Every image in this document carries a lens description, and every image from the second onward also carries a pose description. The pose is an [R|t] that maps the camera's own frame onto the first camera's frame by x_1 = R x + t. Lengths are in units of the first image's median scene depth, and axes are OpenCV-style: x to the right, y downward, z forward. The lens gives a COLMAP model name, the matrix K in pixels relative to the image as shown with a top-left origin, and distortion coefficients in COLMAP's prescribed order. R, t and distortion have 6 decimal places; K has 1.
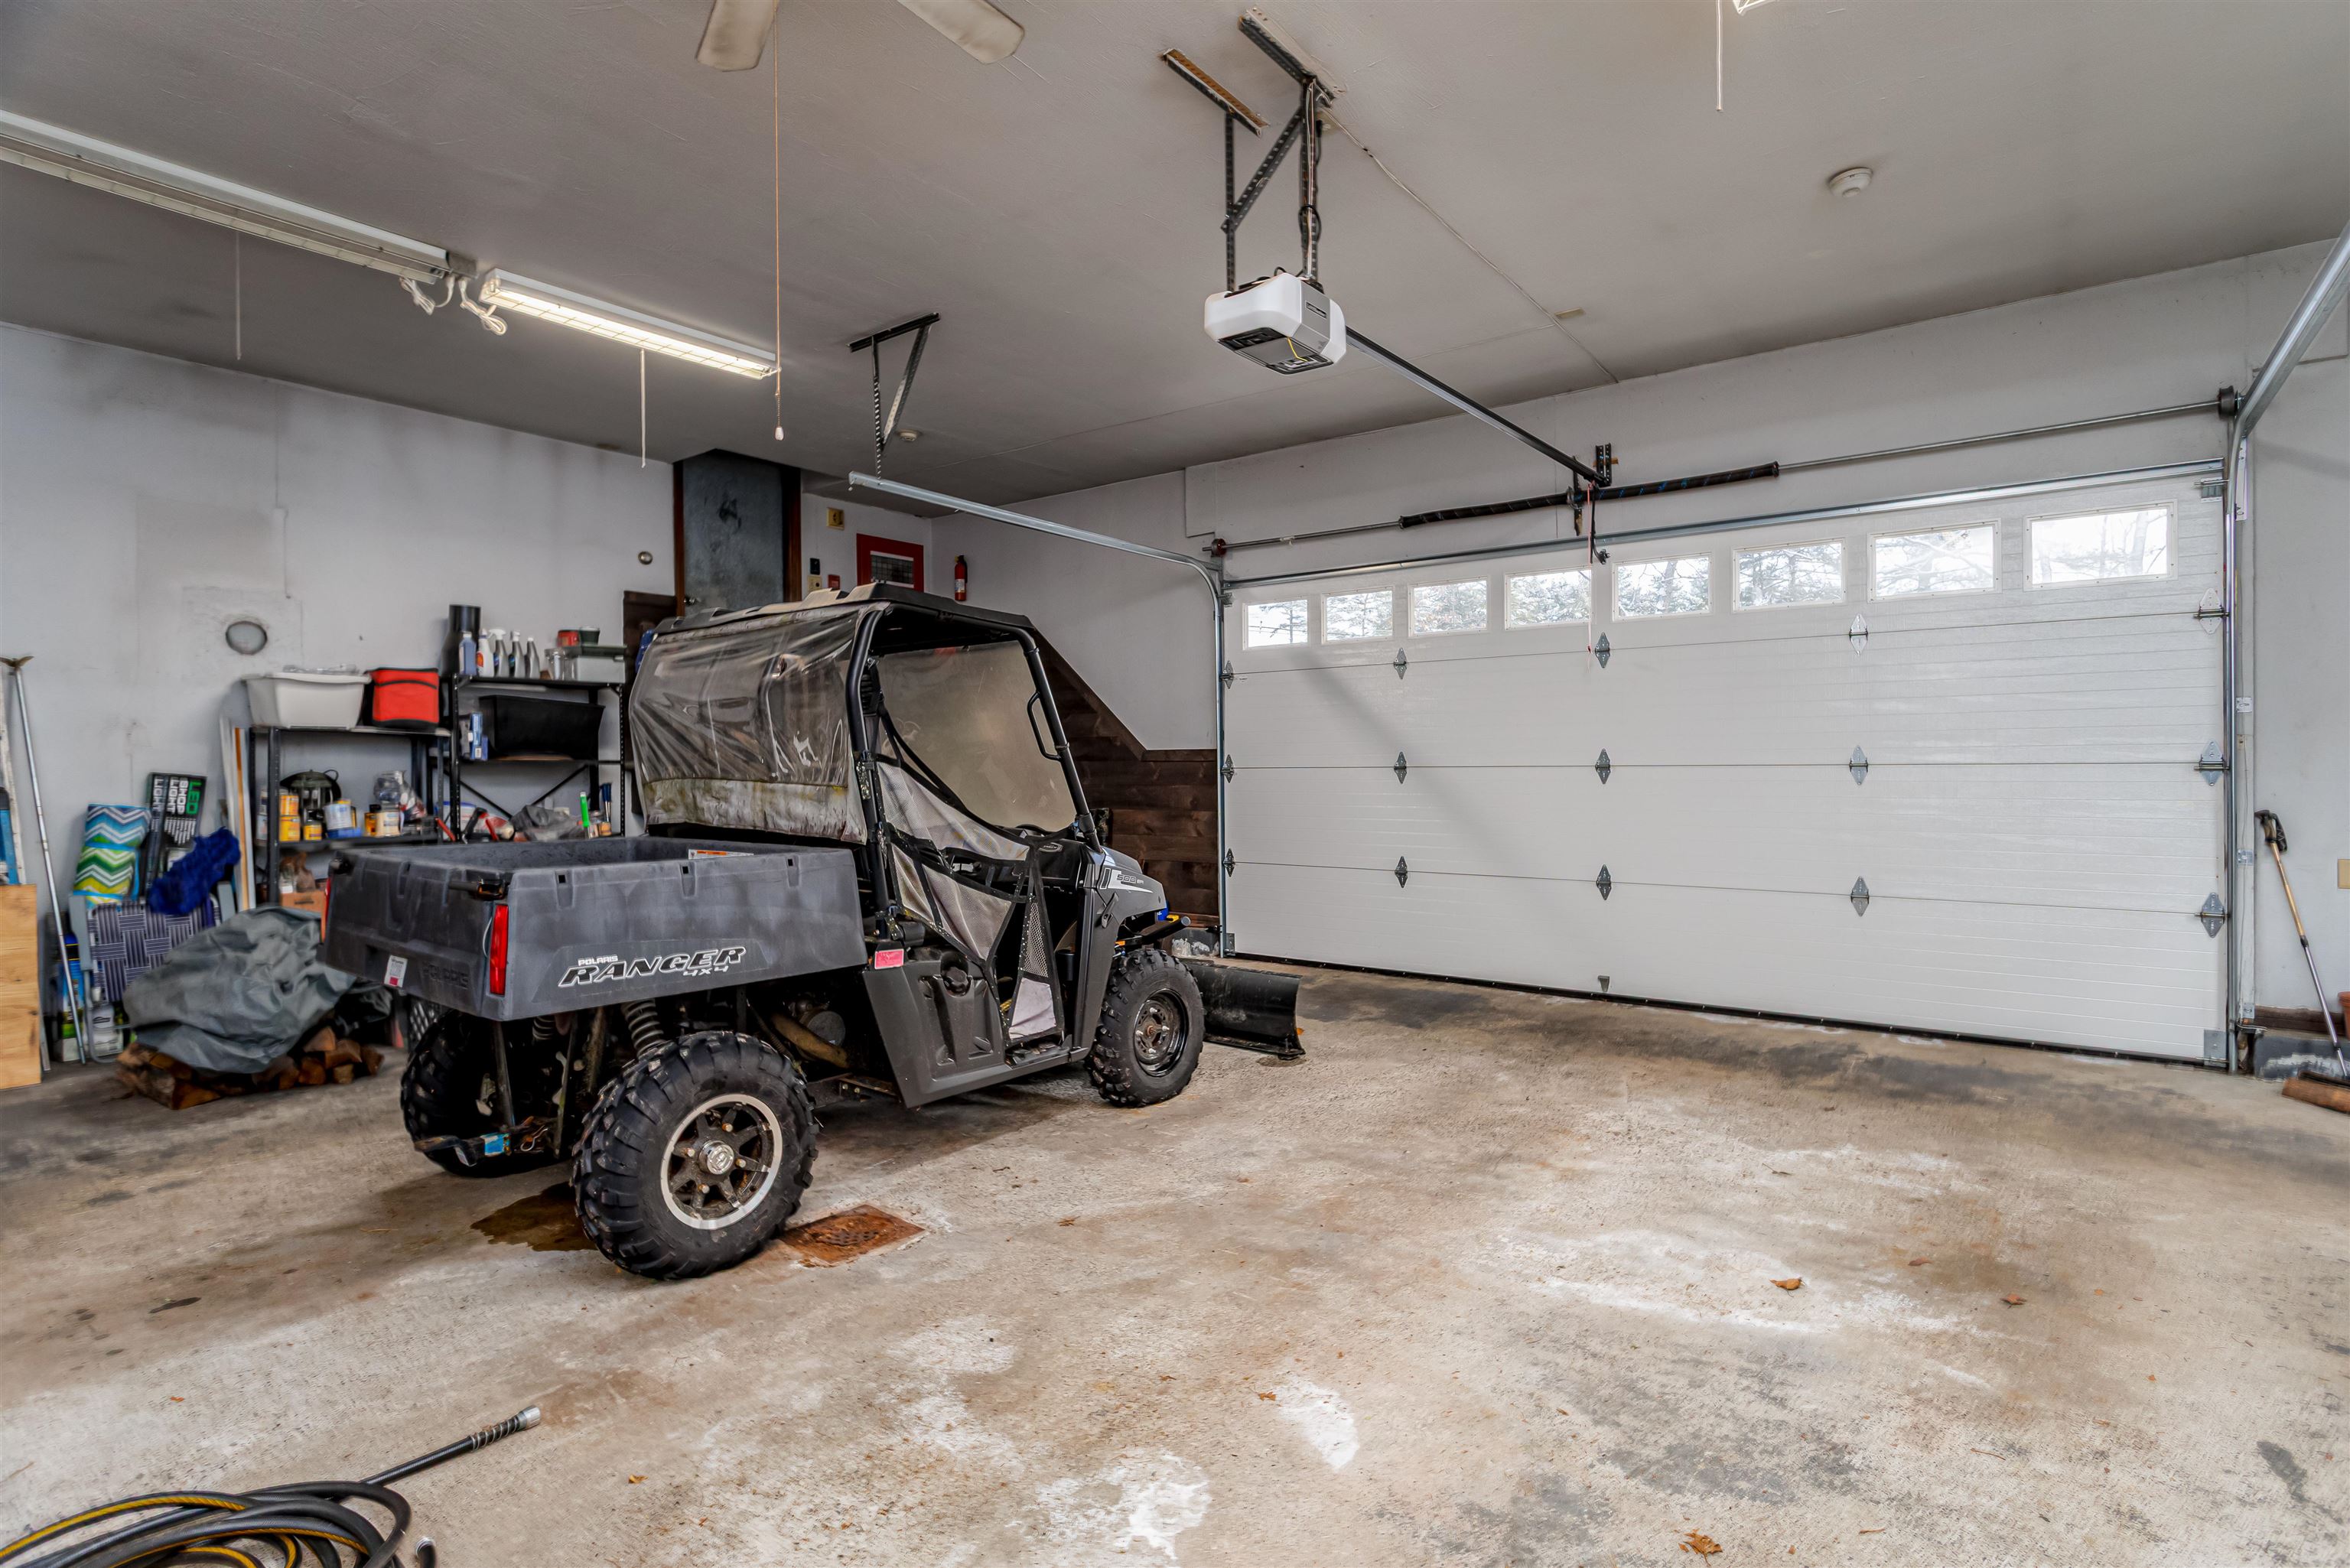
lens RADIAL K [[1159.3, 0, 1175.0], [0, 1159.3, 784.0], [0, 0, 1]] dist [0.003494, -0.002534]
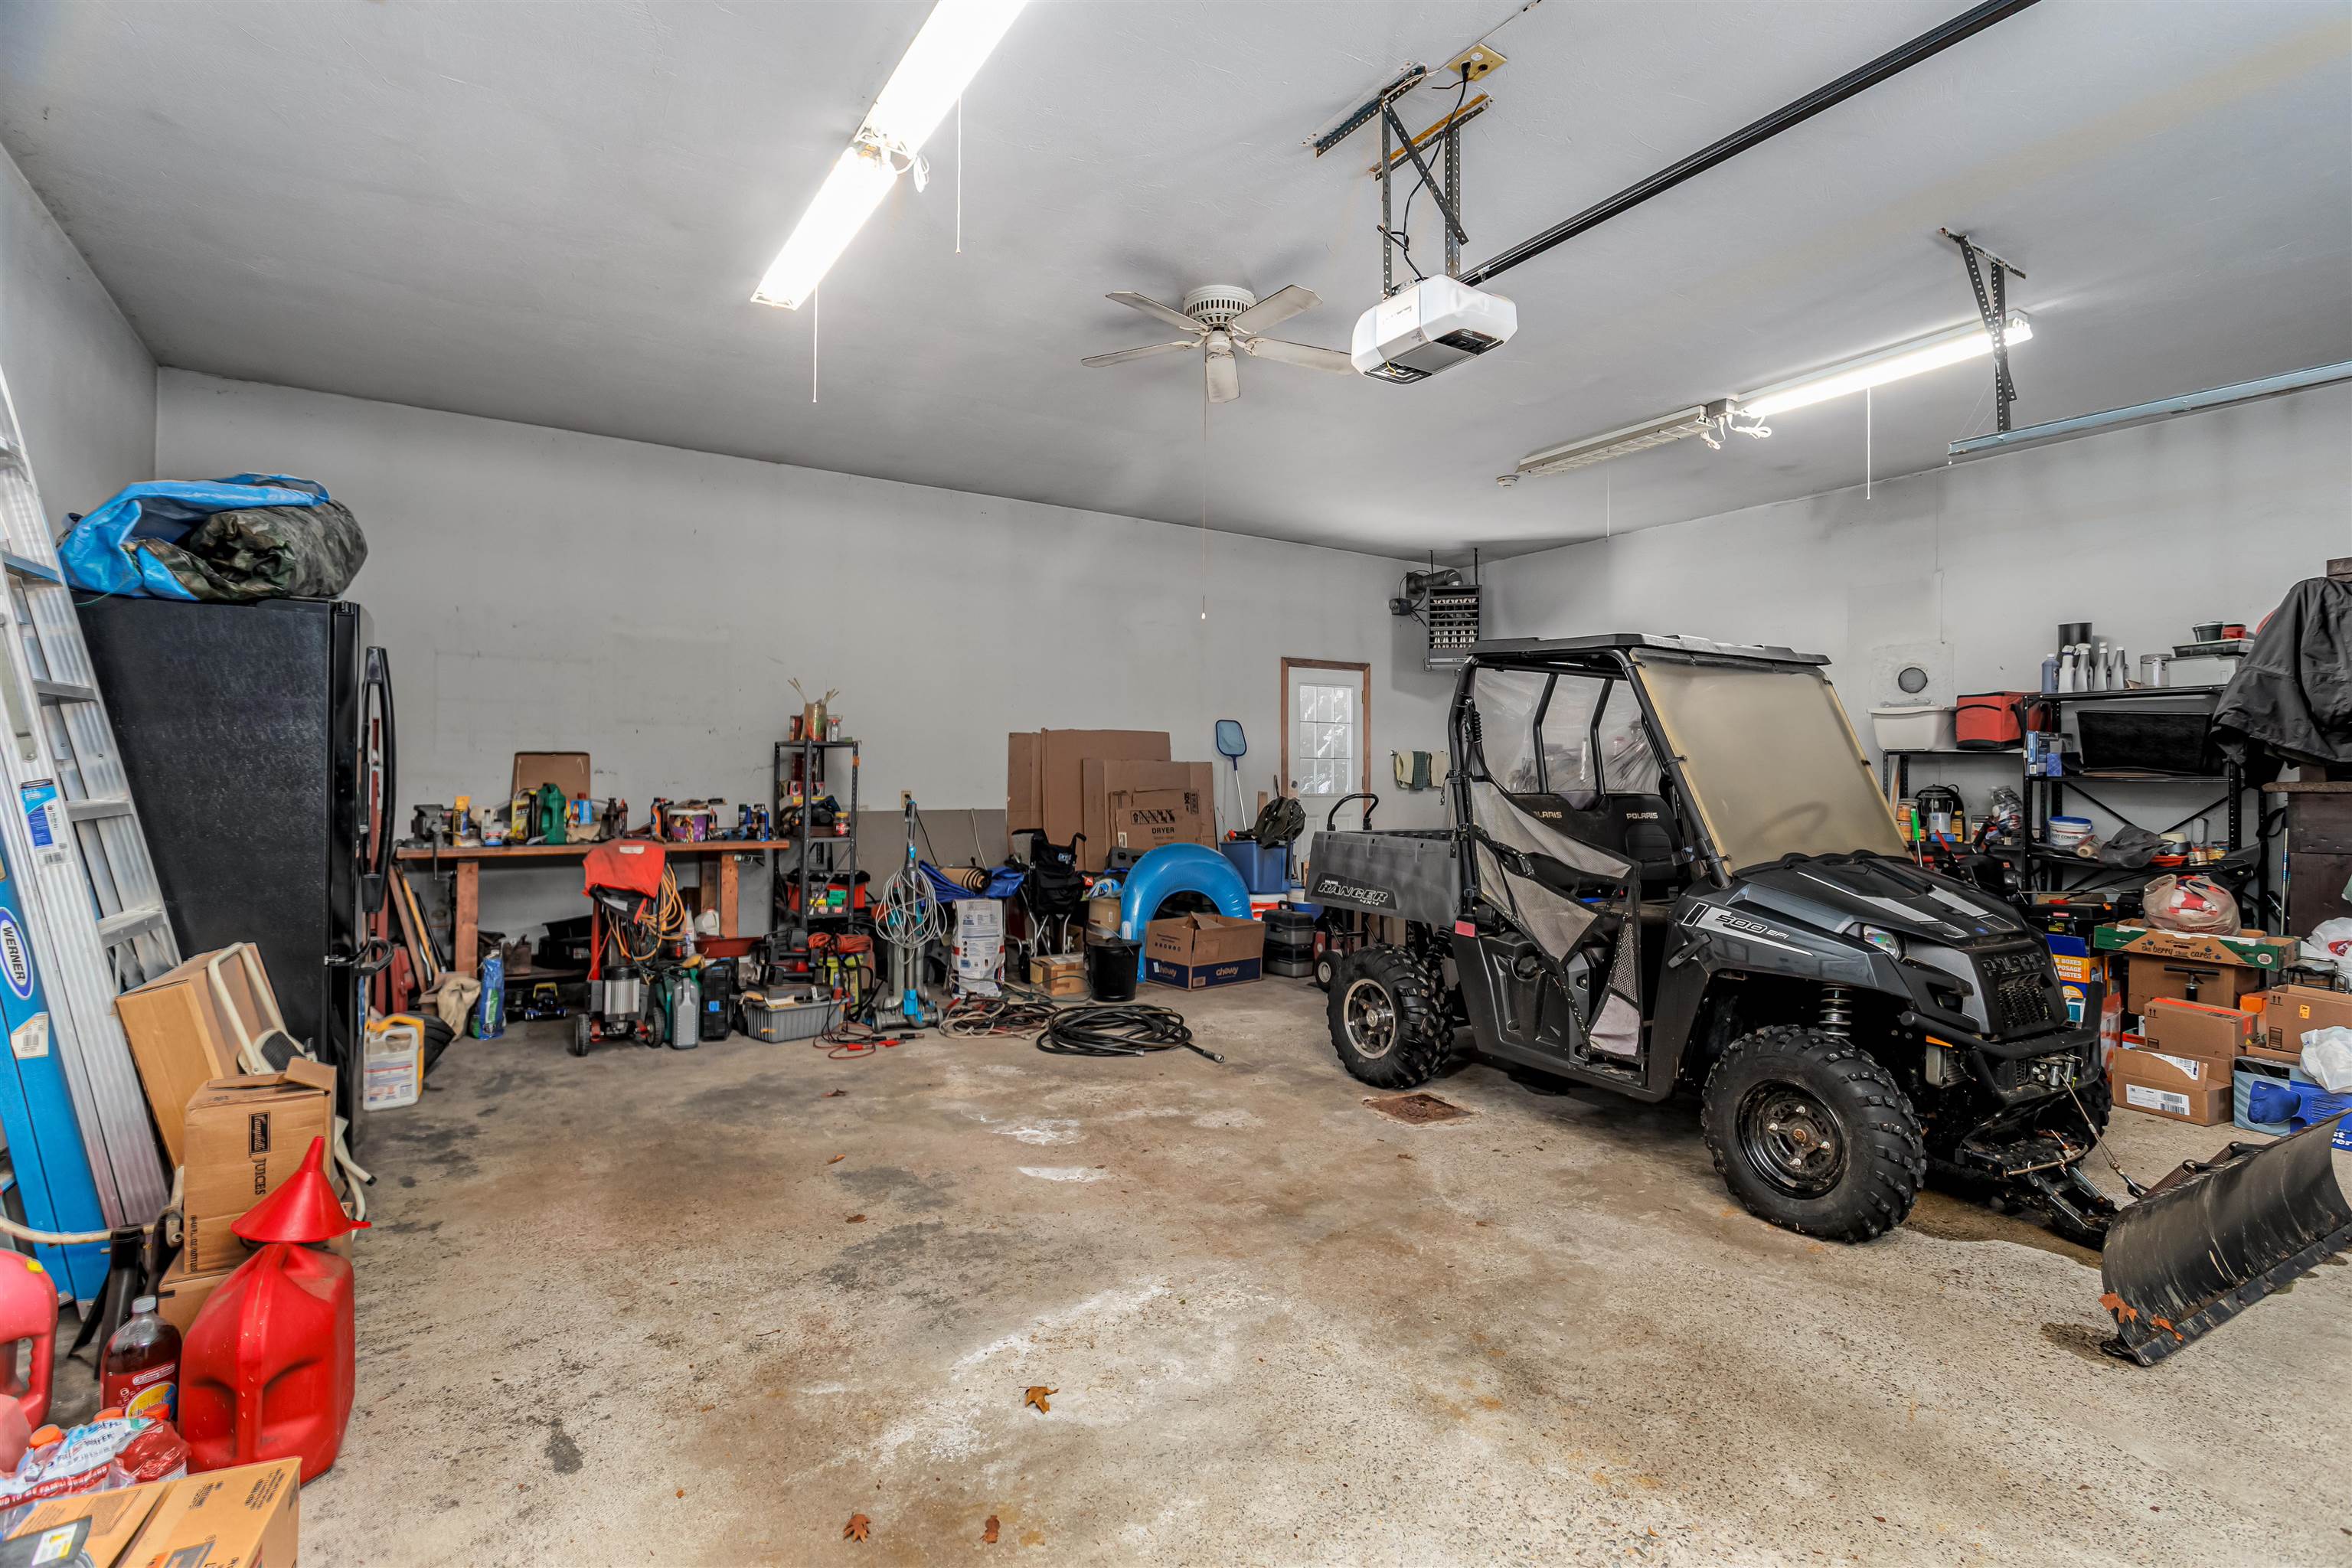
lens RADIAL K [[1075.0, 0, 1176.0], [0, 1075.0, 784.0], [0, 0, 1]] dist [0.001615, 0.000395]
pose [[-0.344142, 0.008689, -0.938878, 1.139278], [-0.018509, 0.999700, 0.016037, -0.030093], [0.938735, 0.022897, -0.343878, 1.253661]]
